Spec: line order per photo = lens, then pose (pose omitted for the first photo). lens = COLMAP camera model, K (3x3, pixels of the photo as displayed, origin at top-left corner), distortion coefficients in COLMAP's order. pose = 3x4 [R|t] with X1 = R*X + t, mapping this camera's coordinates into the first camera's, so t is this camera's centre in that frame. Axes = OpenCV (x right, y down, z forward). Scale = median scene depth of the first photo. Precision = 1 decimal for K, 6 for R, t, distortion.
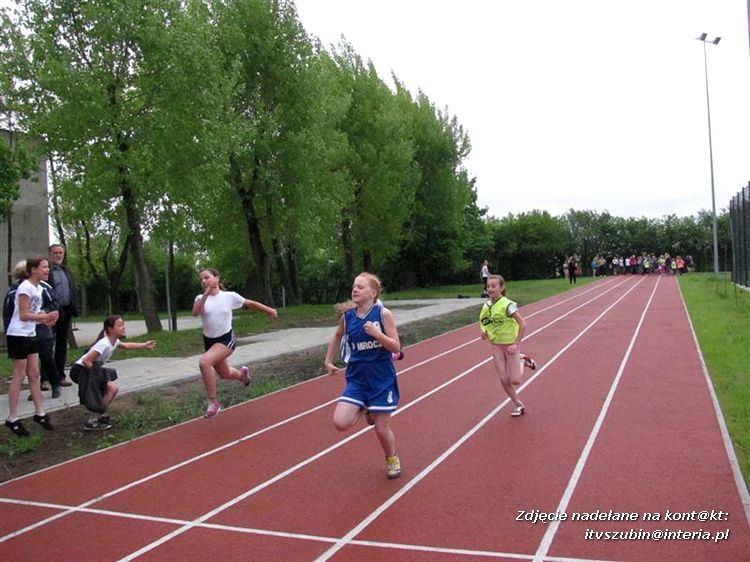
lens RADIAL K [[817.2, 0, 386.9], [0, 817.2, 287.8], [0, 0, 1]] dist [-0.117413, 0.000000]
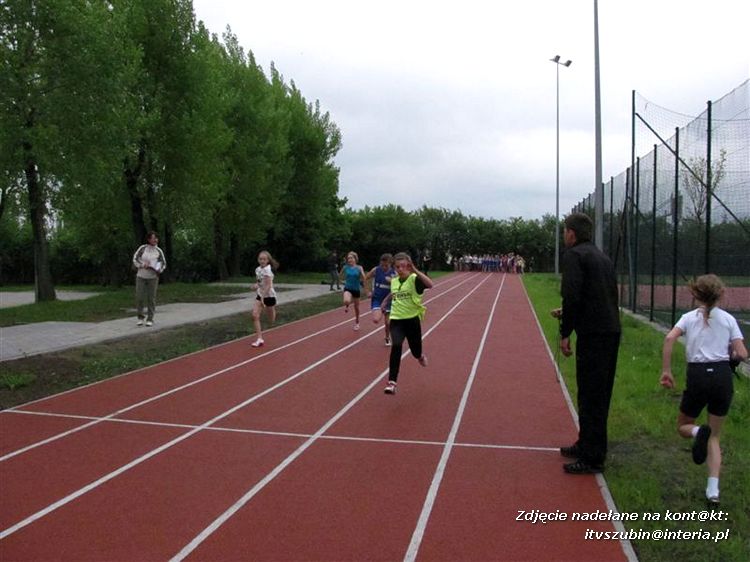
lens RADIAL K [[817.2, 0, 377.7], [0, 817.2, 278.3], [0, 0, 1]] dist [-0.117413, 0.000000]
pose [[0.983081, 0.051575, 0.175762, -0.047399], [-0.052051, 0.998643, -0.001906, 0.005131], [-0.175622, -0.007275, 0.984431, -0.103440]]
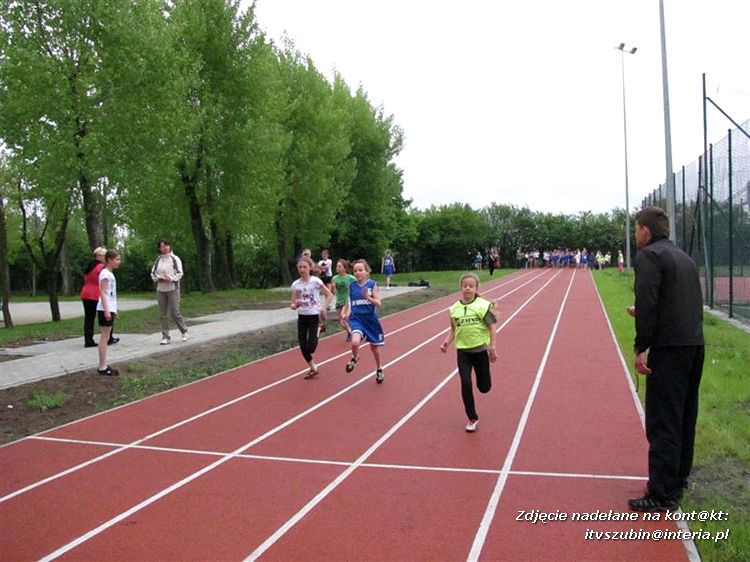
lens RADIAL K [[817.2, 0, 382.4], [0, 817.2, 277.7], [0, 0, 1]] dist [-0.117413, 0.000000]
pose [[0.995071, 0.023498, 0.096343, -0.031717], [-0.023706, 0.999718, 0.001015, 0.001467], [-0.096292, -0.003294, 0.995348, -0.070556]]
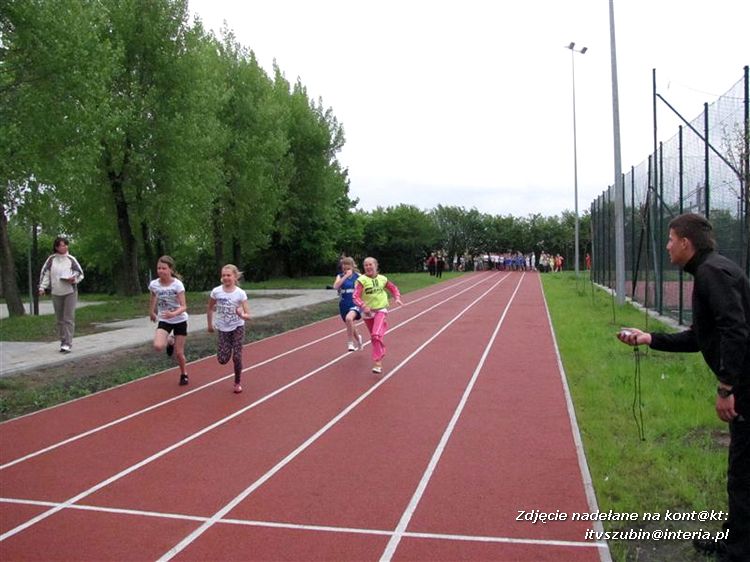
lens RADIAL K [[817.2, 0, 379.8], [0, 817.2, 282.6], [0, 0, 1]] dist [-0.117413, 0.000000]
pose [[0.988193, 0.027523, 0.150720, -0.001309], [-0.028290, 0.999595, 0.002947, -0.000301], [-0.150578, -0.007176, 0.988572, -0.012078]]
